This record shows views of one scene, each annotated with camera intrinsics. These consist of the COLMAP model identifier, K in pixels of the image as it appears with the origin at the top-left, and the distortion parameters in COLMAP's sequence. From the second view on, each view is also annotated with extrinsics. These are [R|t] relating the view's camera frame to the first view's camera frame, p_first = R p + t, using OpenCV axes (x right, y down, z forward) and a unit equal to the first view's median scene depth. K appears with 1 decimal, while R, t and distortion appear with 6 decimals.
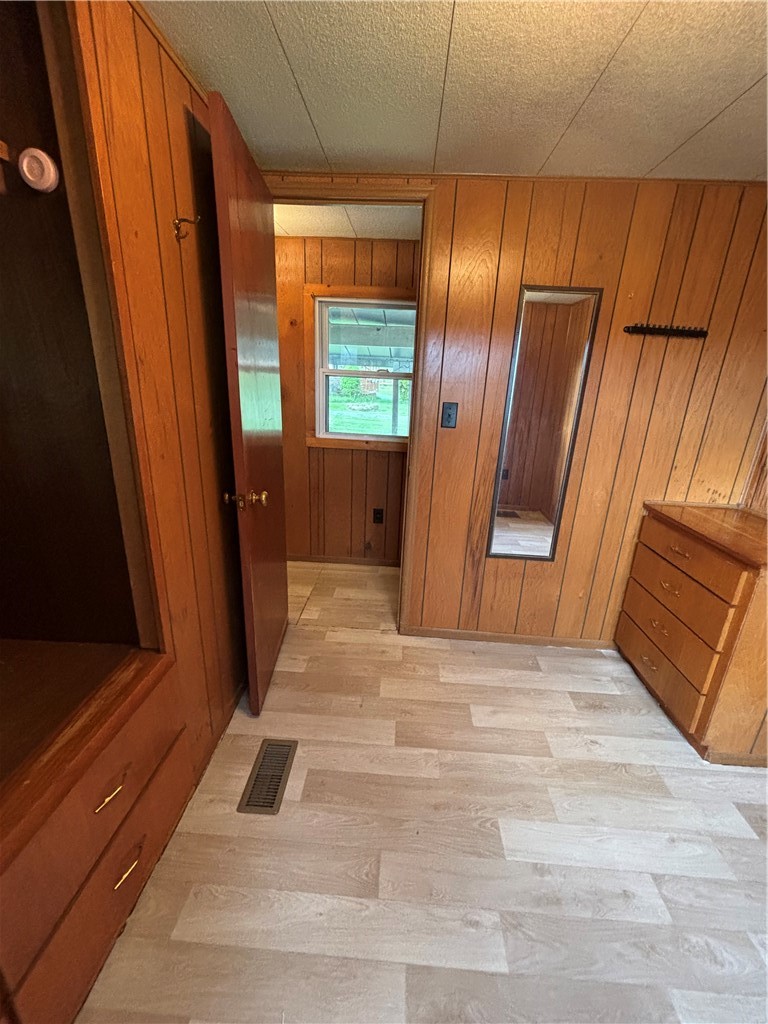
lens RADIAL K [[411.3, 0, 385.1], [0, 411.3, 510.7], [0, 0, 1]] dist [-0.013196, 0.005110]
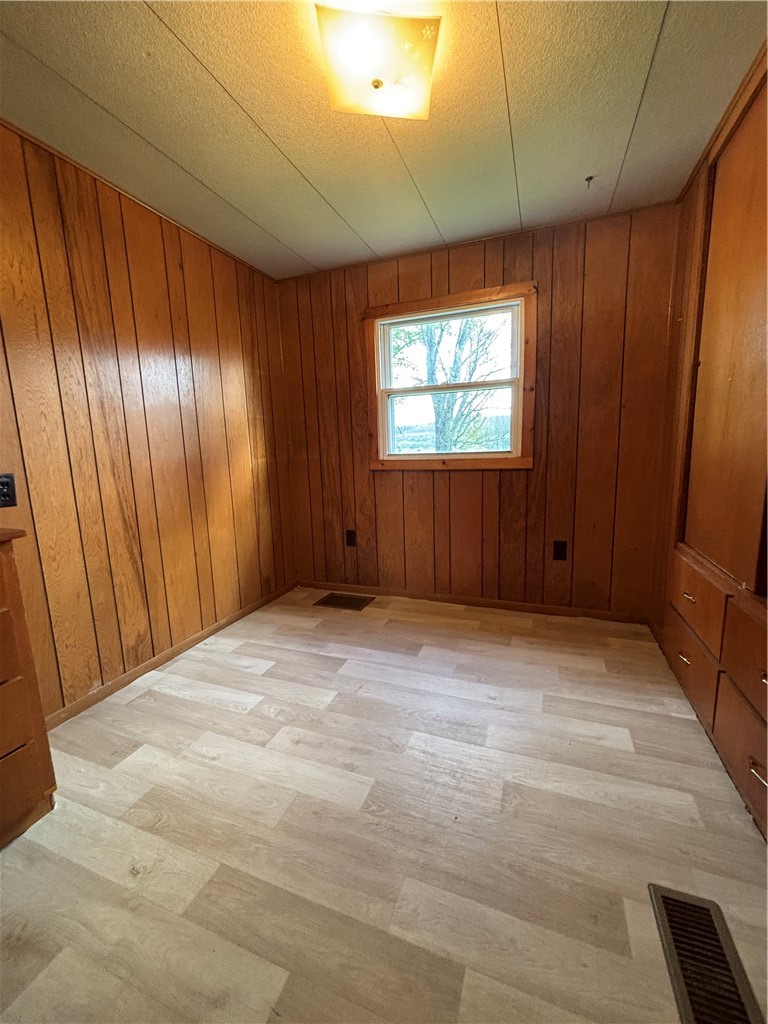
lens RADIAL K [[411.3, 0, 385.1], [0, 411.3, 510.7], [0, 0, 1]] dist [-0.013196, 0.005110]
pose [[-0.951597, -0.061551, 0.301123, 0.001285], [0.084387, 0.889765, 0.448550, -0.166096], [-0.295538, 0.452249, -0.841504, 1.198576]]
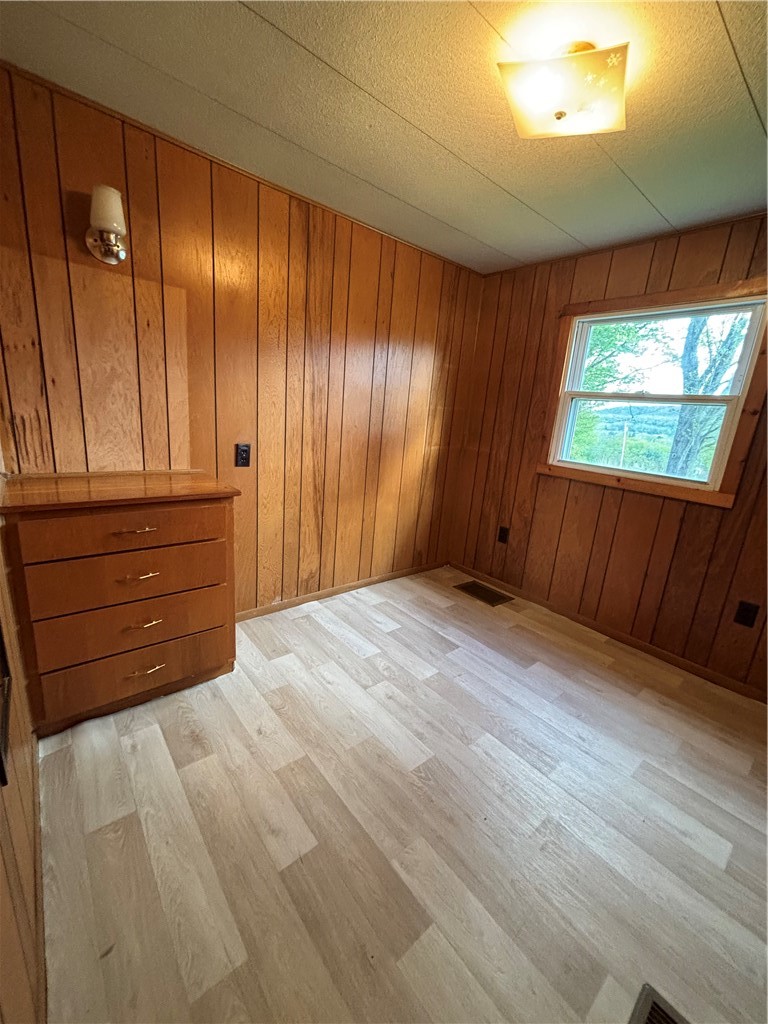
lens RADIAL K [[410.3, 0, 385.6], [0, 410.3, 509.9], [0, 0, 1]] dist [-0.002087, -0.000002]
pose [[-0.678088, -0.268966, 0.683999, -0.184810], [0.120457, 0.877382, 0.464425, -0.275811], [-0.725043, 0.397314, -0.562543, 1.153230]]
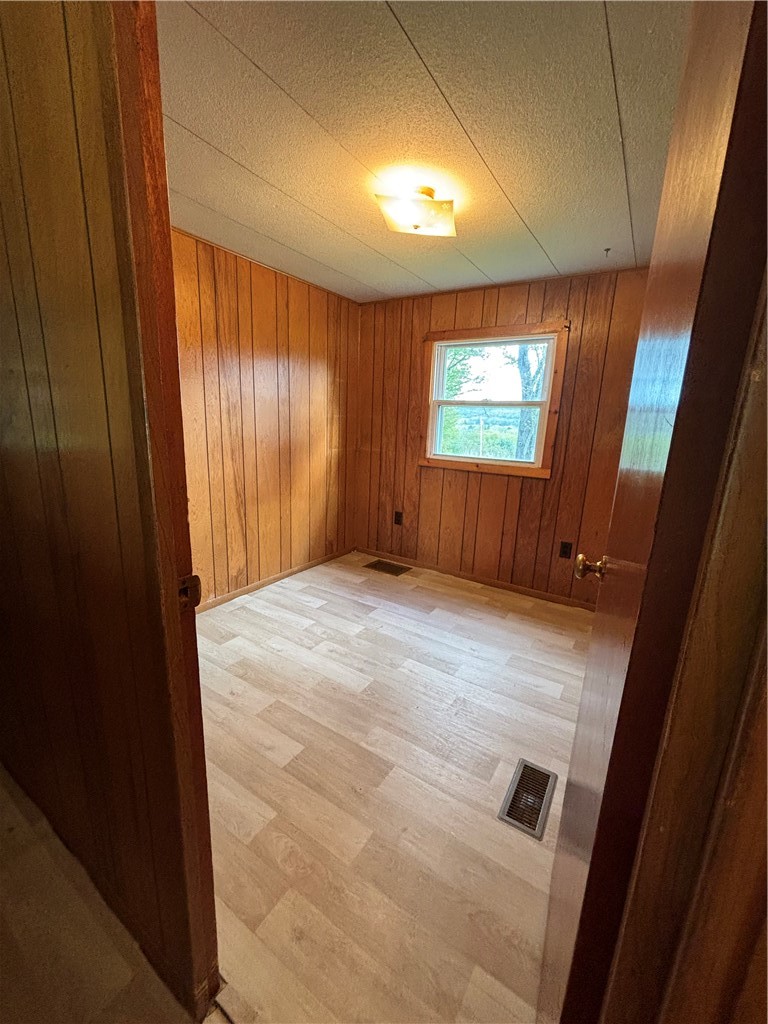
lens RADIAL K [[410.3, 0, 385.6], [0, 410.3, 509.9], [0, 0, 1]] dist [-0.002087, -0.000002]
pose [[-0.864675, -0.184375, 0.467272, -0.288309], [0.079423, 0.868327, 0.489593, -0.394568], [-0.496014, 0.460451, -0.736176, 1.432063]]
